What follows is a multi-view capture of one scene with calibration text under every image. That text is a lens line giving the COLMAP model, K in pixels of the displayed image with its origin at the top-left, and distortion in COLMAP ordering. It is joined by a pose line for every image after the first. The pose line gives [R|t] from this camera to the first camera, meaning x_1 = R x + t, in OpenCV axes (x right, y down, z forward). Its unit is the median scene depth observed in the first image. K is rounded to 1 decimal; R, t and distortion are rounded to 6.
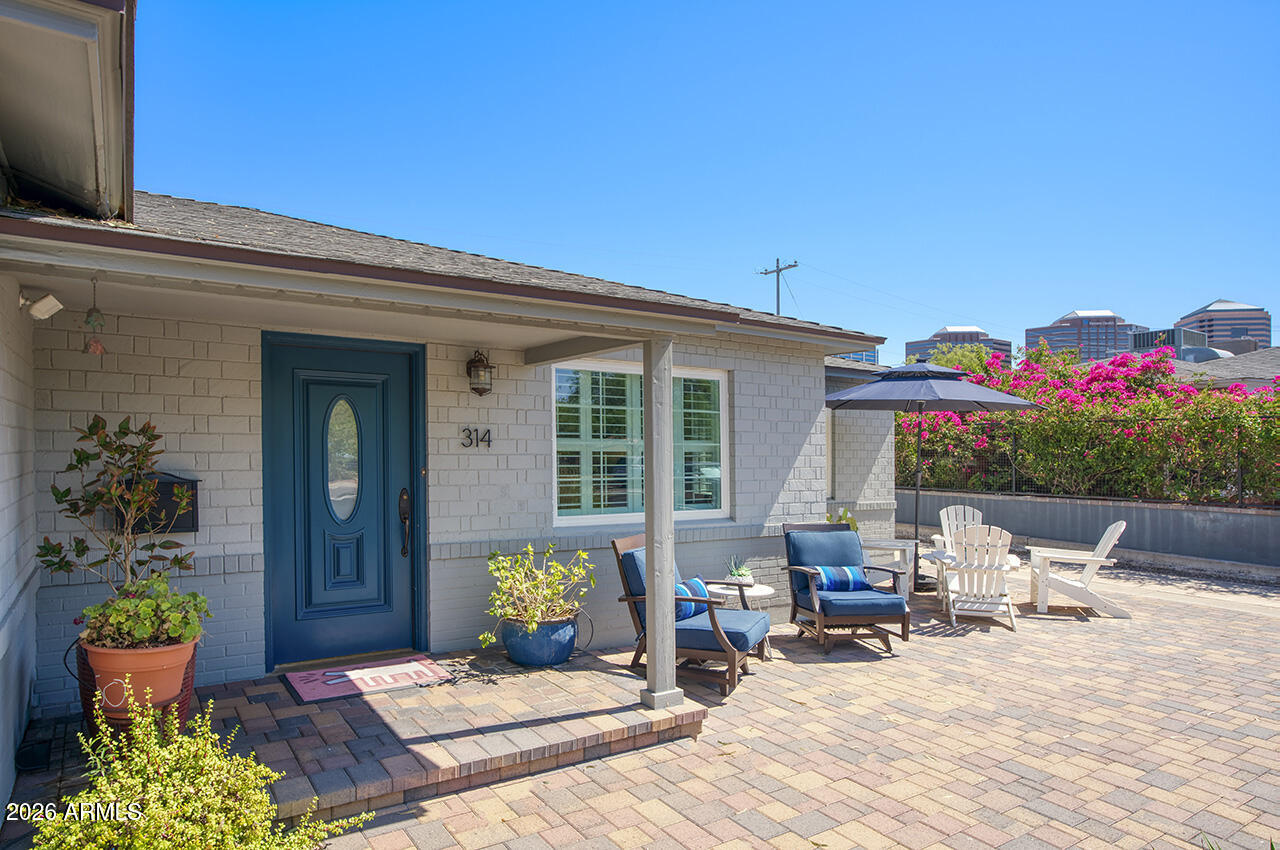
lens RADIAL K [[775.6, 0, 640.0], [0, 775.6, 425.0], [0, 0, 1]] dist [0.000490, -0.000207]
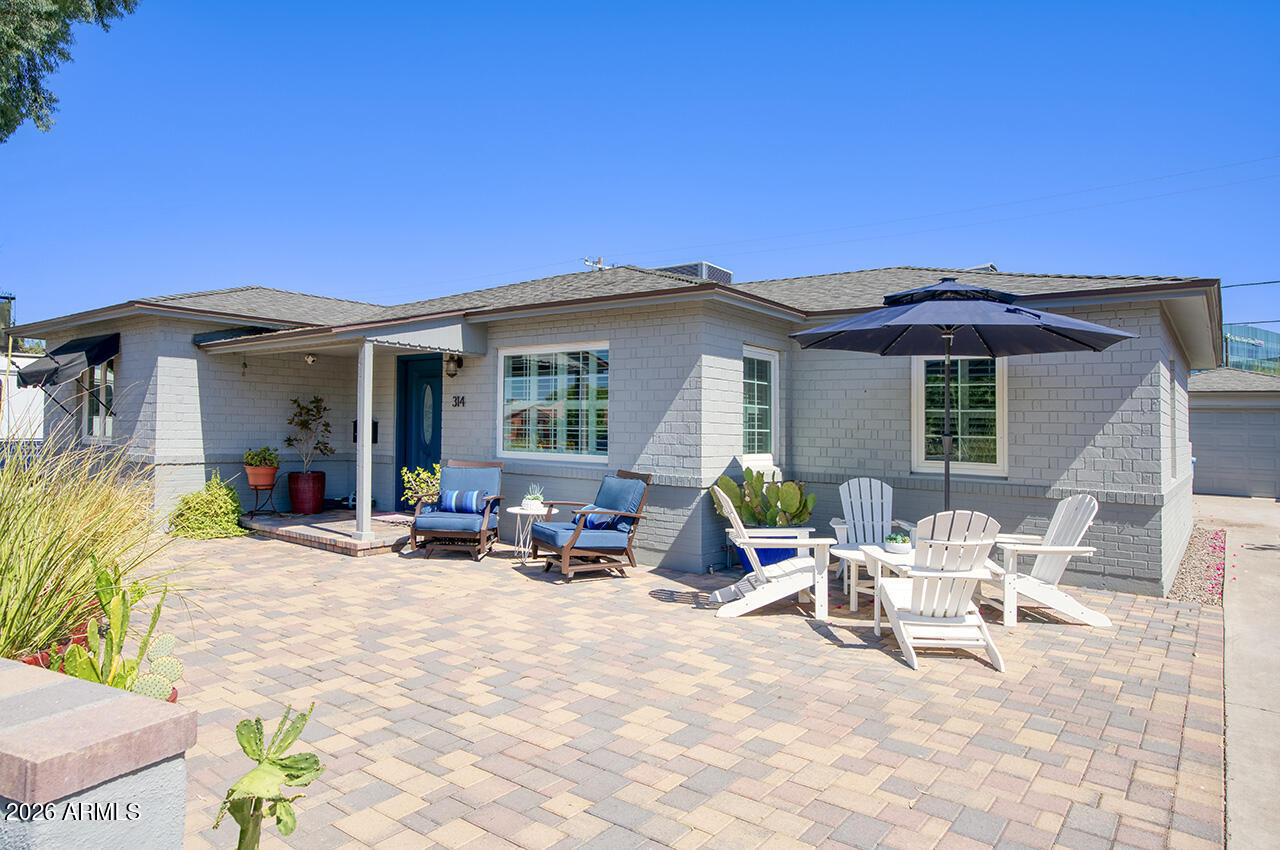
lens RADIAL K [[775.6, 0, 640.0], [0, 775.6, 425.0], [0, 0, 1]] dist [0.000490, -0.000207]
pose [[0.336369, -0.005934, -0.941712, 1.538250], [0.024579, 0.999695, 0.002479, 0.073252], [0.941409, -0.023980, 0.336412, 0.764789]]
